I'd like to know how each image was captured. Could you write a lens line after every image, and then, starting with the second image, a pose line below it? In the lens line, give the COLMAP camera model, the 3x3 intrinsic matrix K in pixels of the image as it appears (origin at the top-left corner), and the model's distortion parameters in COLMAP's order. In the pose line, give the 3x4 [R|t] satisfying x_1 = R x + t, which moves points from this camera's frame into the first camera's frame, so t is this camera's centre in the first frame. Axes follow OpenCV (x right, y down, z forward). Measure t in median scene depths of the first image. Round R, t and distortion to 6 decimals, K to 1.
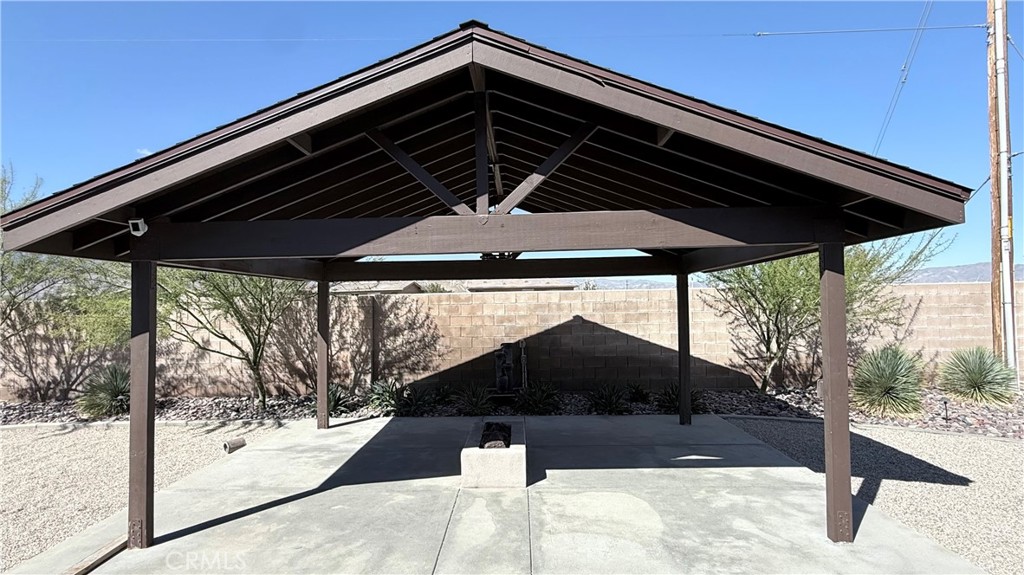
lens RADIAL K [[531.2, 0, 512.0], [0, 531.2, 287.5], [0, 0, 1]] dist [0.040389, -0.030612]
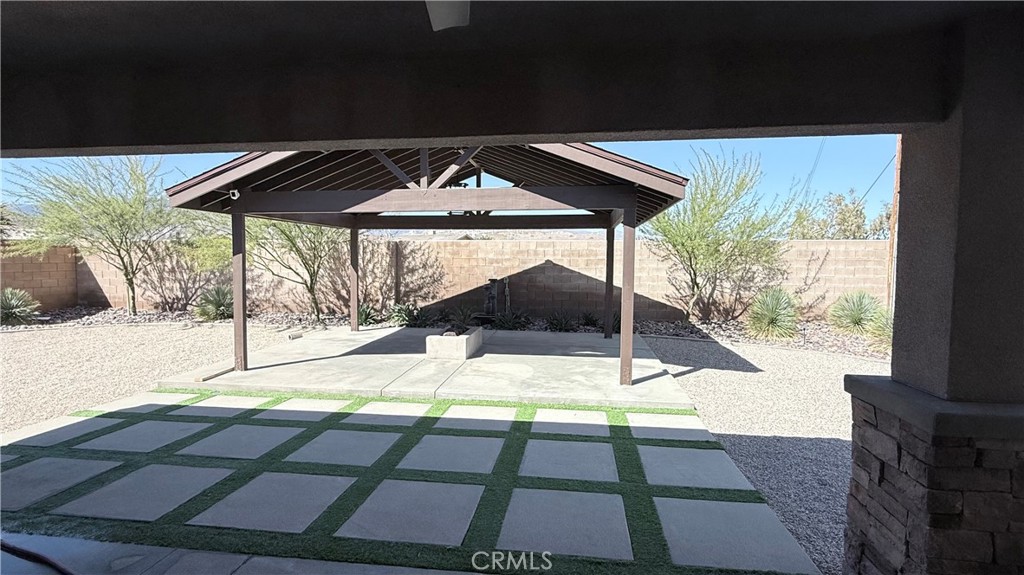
lens RADIAL K [[510.8, 0, 512.0], [0, 510.8, 287.5], [0, 0, 1]] dist [0.003397, 0.000429]
pose [[0.994818, 0.027948, -0.097751, 0.158326], [-0.019229, 0.995844, 0.089026, 0.010623], [0.099833, -0.086685, 0.991221, -0.247802]]
